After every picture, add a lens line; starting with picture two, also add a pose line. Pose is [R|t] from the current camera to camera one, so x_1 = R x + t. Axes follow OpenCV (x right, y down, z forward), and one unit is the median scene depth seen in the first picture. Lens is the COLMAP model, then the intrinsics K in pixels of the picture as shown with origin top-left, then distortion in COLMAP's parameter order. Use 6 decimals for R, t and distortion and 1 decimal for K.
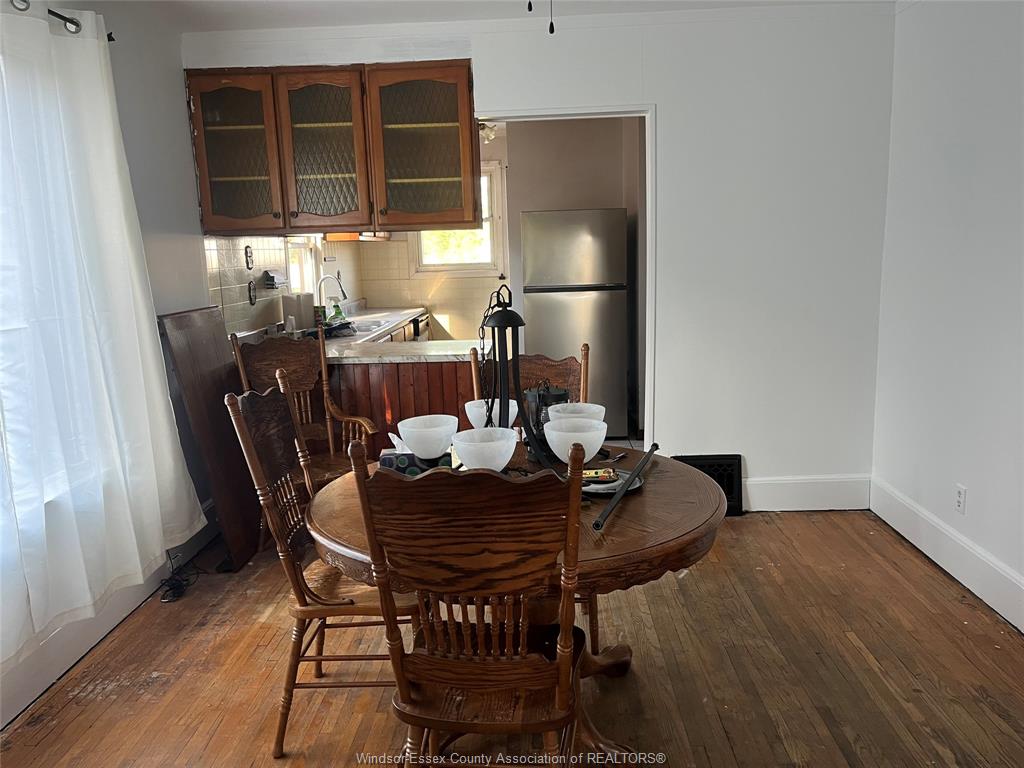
lens RADIAL K [[771.5, 0, 513.3], [0, 771.5, 385.1], [0, 0, 1]] dist [0.016595, -0.007812]
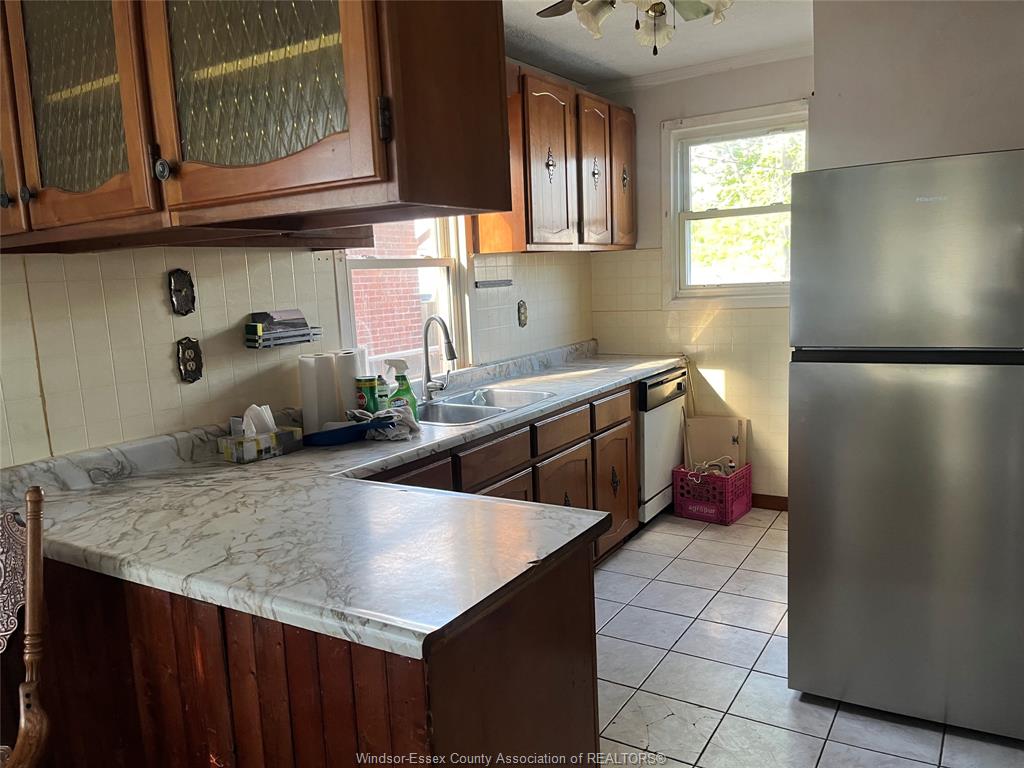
lens RADIAL K [[771.5, 0, 514.6], [0, 771.5, 386.3], [0, 0, 1]] dist [0.016595, -0.007812]
pose [[0.864723, 0.055256, -0.499201, 0.074970], [-0.059425, 0.998204, 0.007553, -0.075530], [0.498722, 0.023134, 0.866453, 0.415707]]
